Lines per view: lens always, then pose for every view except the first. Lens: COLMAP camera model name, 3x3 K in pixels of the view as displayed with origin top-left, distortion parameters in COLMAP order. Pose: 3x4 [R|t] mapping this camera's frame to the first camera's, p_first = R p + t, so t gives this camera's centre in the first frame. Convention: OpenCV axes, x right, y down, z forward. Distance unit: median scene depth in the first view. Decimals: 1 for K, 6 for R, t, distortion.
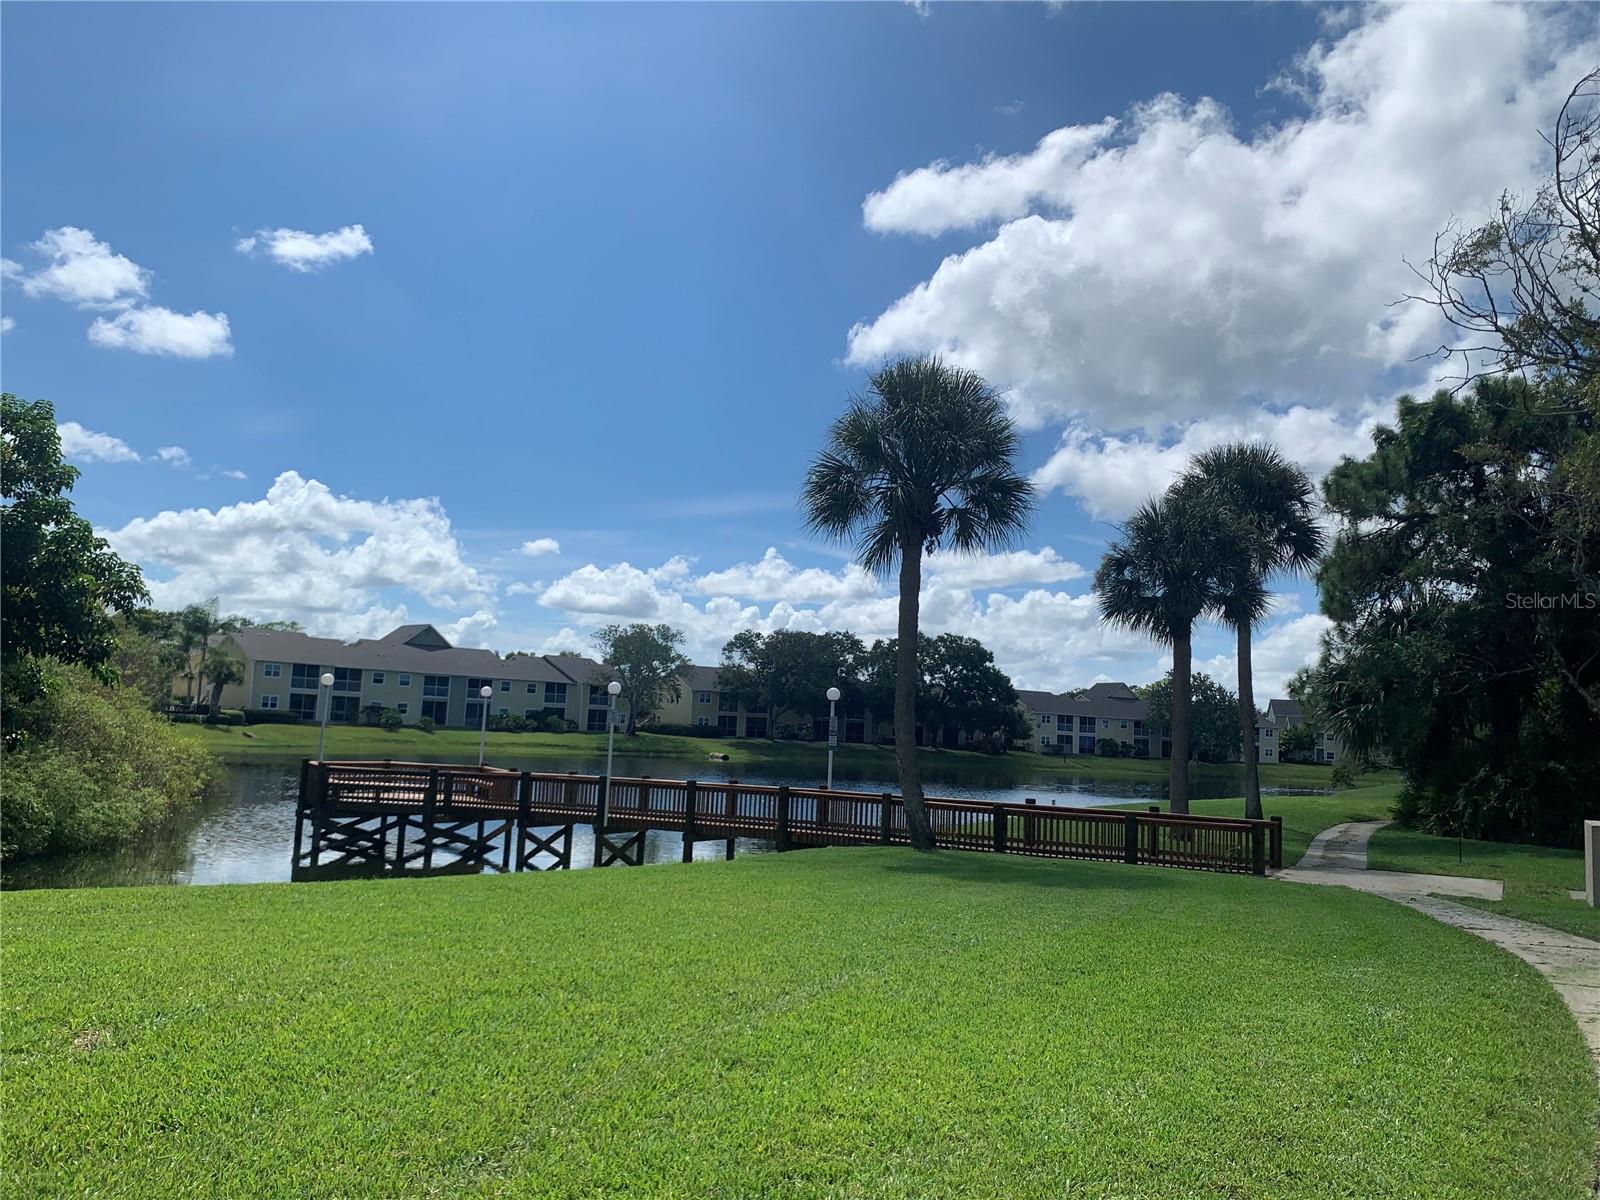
lens RADIAL K [[1221.8, 0, 800.7], [0, 1221.8, 599.7], [0, 0, 1]] dist [0.045212, -0.062209]
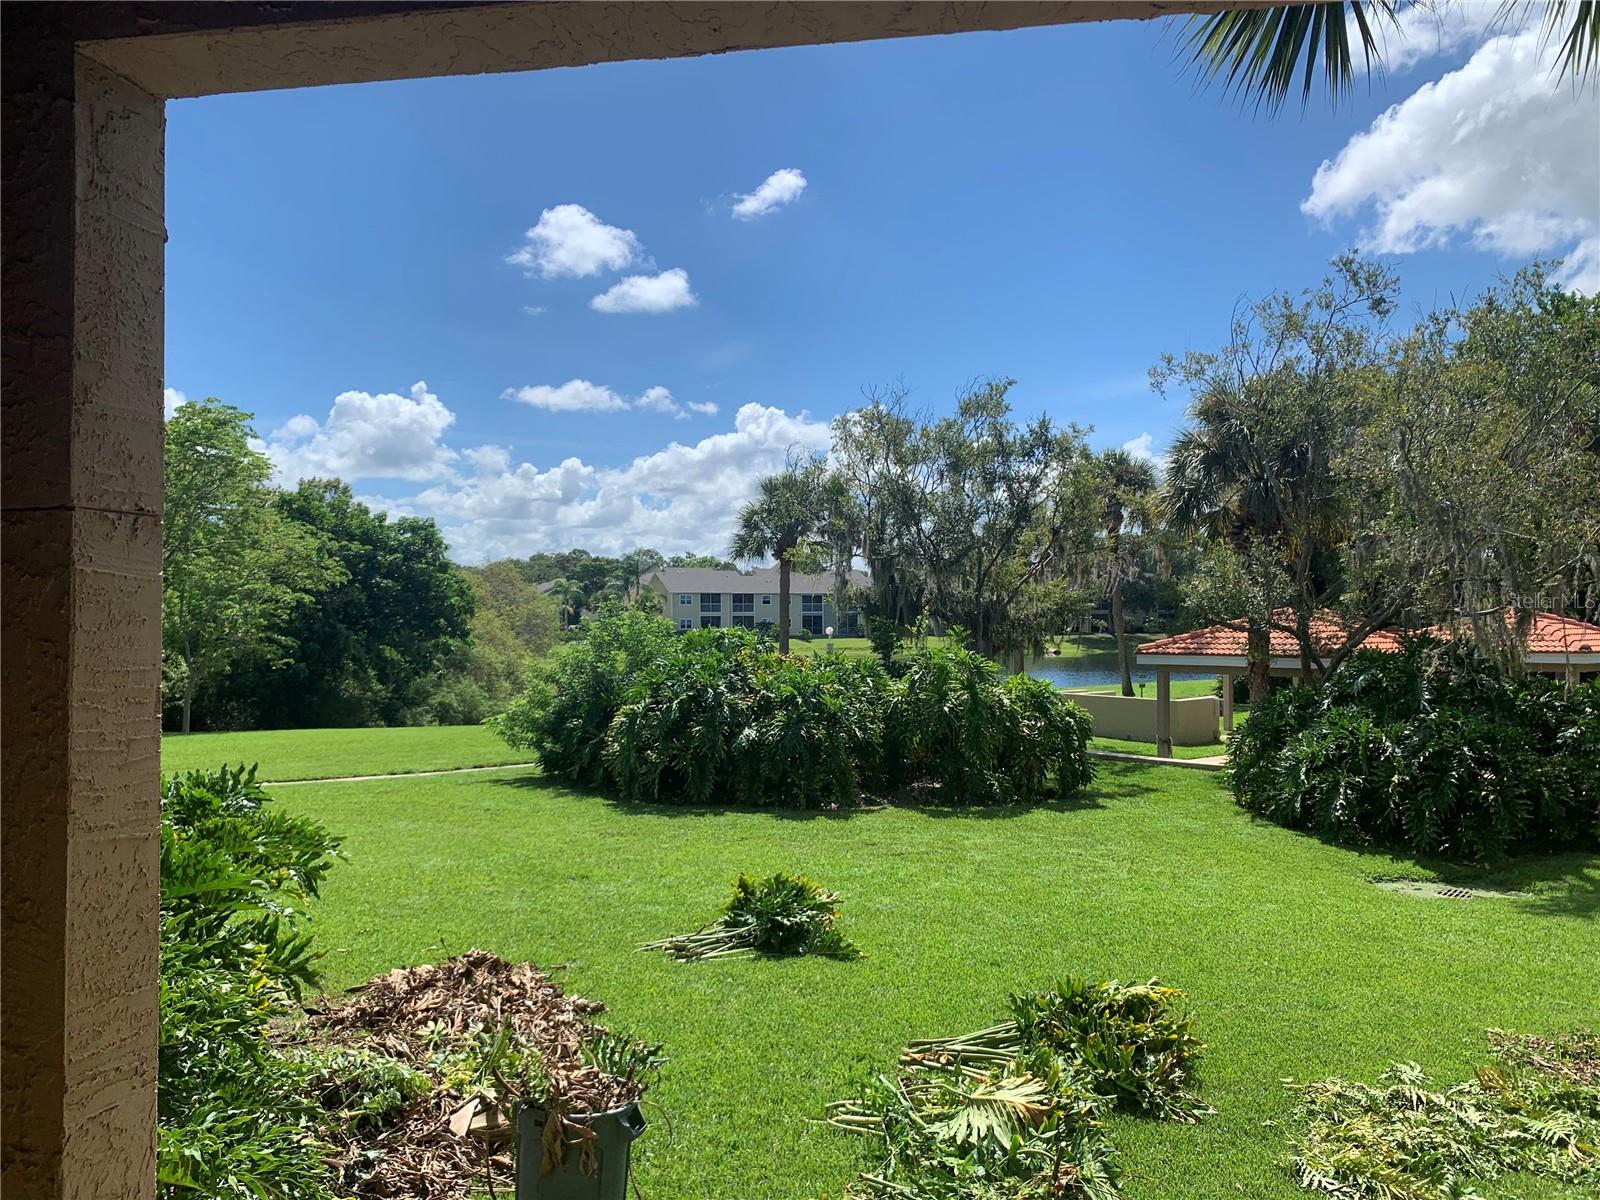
lens RADIAL K [[1221.8, 0, 798.6], [0, 1221.8, 601.6], [0, 0, 1]] dist [0.045212, -0.062209]
pose [[0.928355, -0.054317, -0.367706, 0.136169], [0.086412, 0.993699, 0.071378, -0.019656], [0.361512, -0.098038, 0.927199, -0.138192]]
